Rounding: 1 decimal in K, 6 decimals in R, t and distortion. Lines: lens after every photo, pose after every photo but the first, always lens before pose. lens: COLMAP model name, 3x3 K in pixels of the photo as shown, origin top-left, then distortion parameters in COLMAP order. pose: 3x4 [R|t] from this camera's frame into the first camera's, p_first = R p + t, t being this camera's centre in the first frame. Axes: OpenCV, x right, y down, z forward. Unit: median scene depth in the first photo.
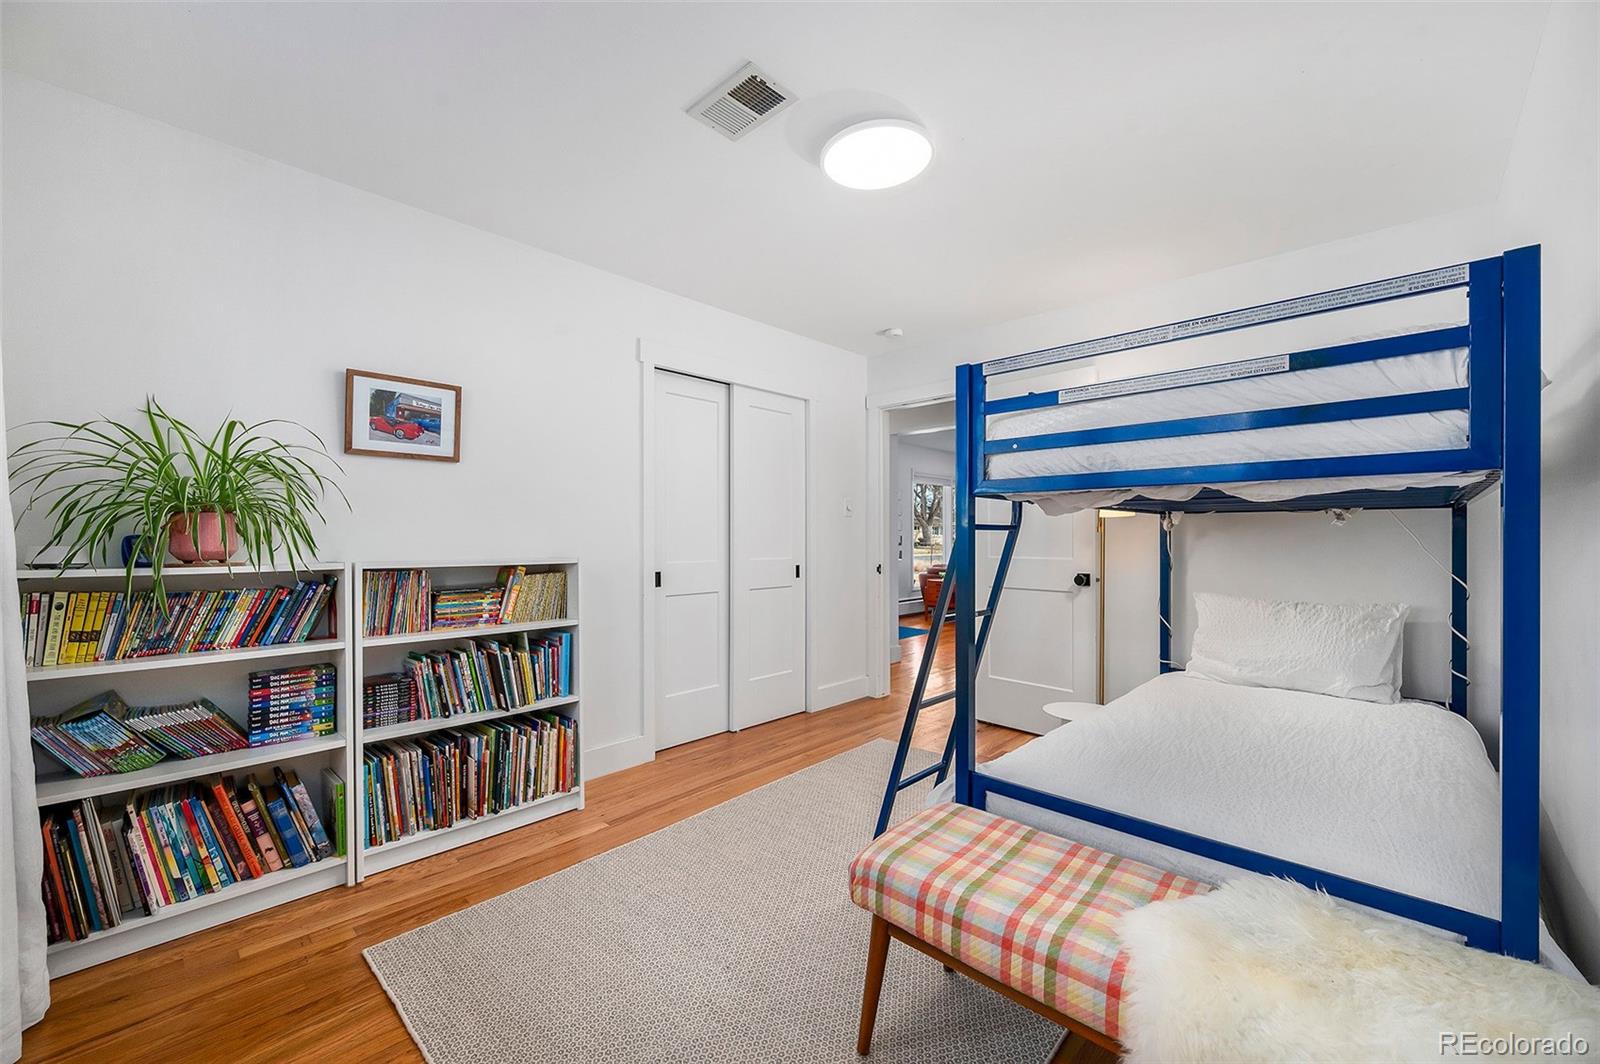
lens RADIAL K [[629.2, 0, 802.2], [0, 629.2, 530.2], [0, 0, 1]] dist [-0.001869, -0.000114]
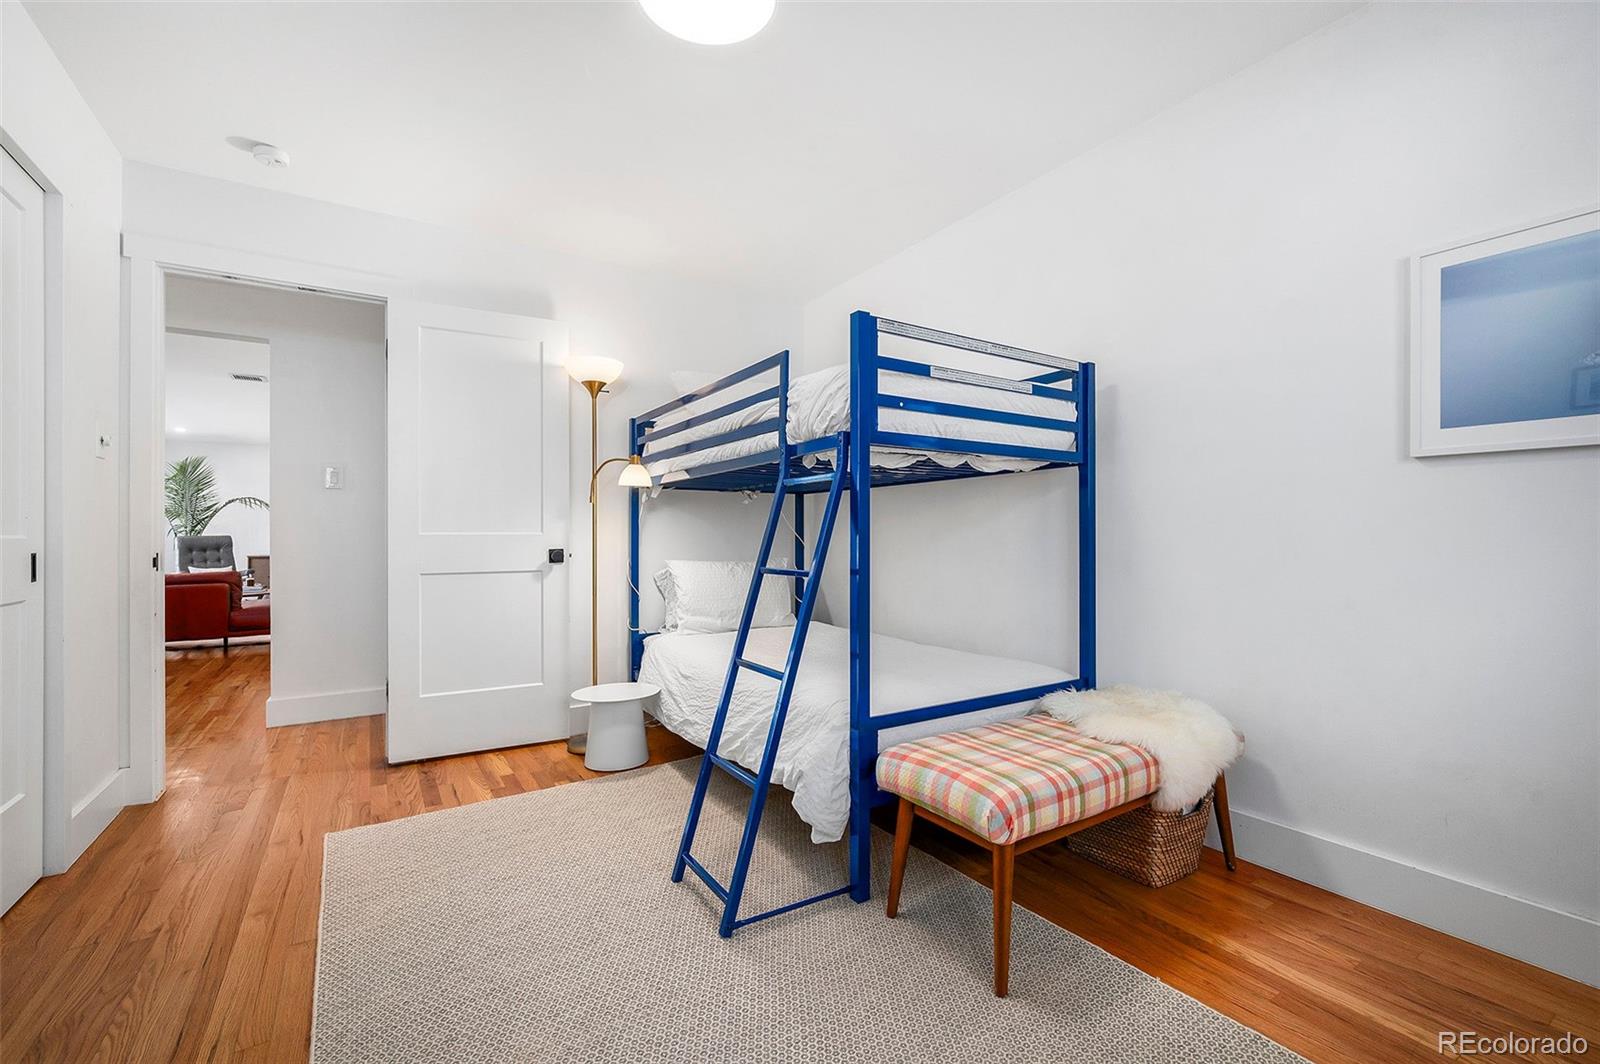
lens RADIAL K [[672.3, 0, 801.1], [0, 672.3, 536.7], [0, 0, 1]] dist [0.000895, 0.000034]
pose [[0.244271, 0.000705, 0.969707, -1.012587], [-0.008468, 0.999963, 0.001406, 0.116854], [-0.969670, -0.008555, 0.244268, 1.059000]]
